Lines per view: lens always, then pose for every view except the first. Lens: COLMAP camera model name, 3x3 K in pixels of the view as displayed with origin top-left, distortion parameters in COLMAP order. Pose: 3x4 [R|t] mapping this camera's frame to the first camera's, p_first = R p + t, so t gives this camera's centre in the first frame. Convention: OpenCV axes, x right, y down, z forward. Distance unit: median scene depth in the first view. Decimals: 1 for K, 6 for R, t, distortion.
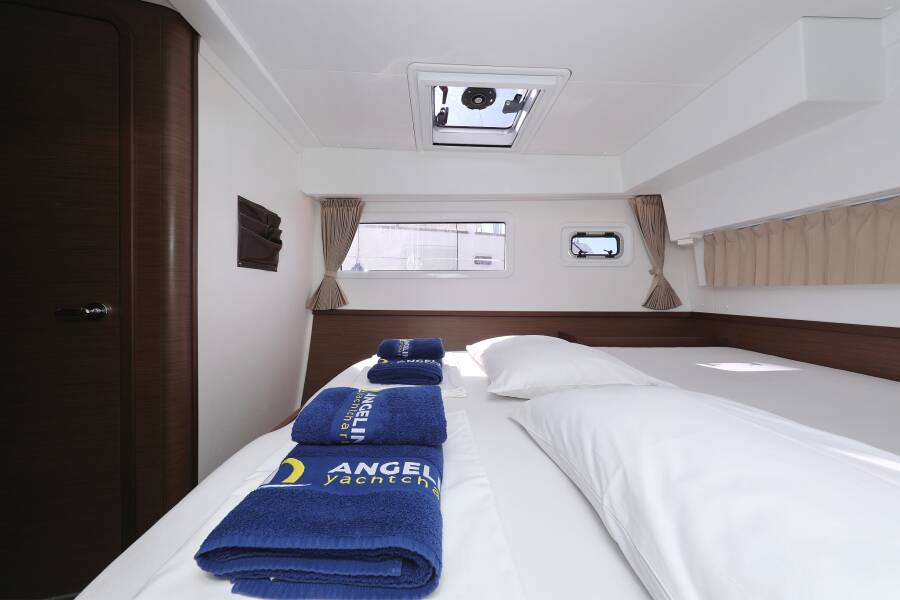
lens RADIAL K [[283.5, 0, 445.2], [0, 283.5, 295.9], [0, 0, 1]] dist [0.004572, -0.000309]
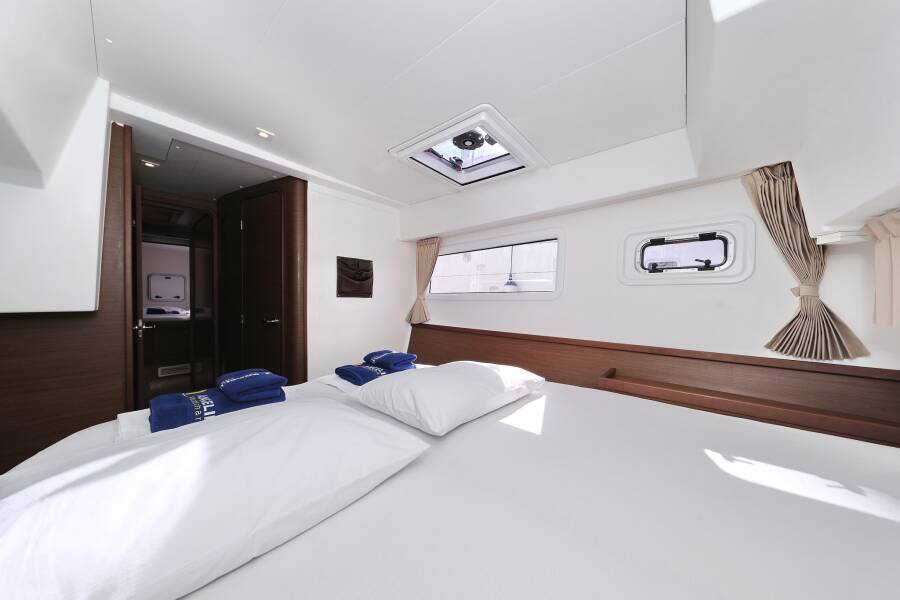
lens RADIAL K [[283.5, 0, 457.9], [0, 283.5, 298.8], [0, 0, 1]] dist [0.004572, -0.000309]
pose [[0.762675, 0.001403, -0.646781, 0.585188], [-0.017544, 0.999675, -0.018519, -0.045786], [0.646544, 0.025471, 0.762451, 0.106935]]
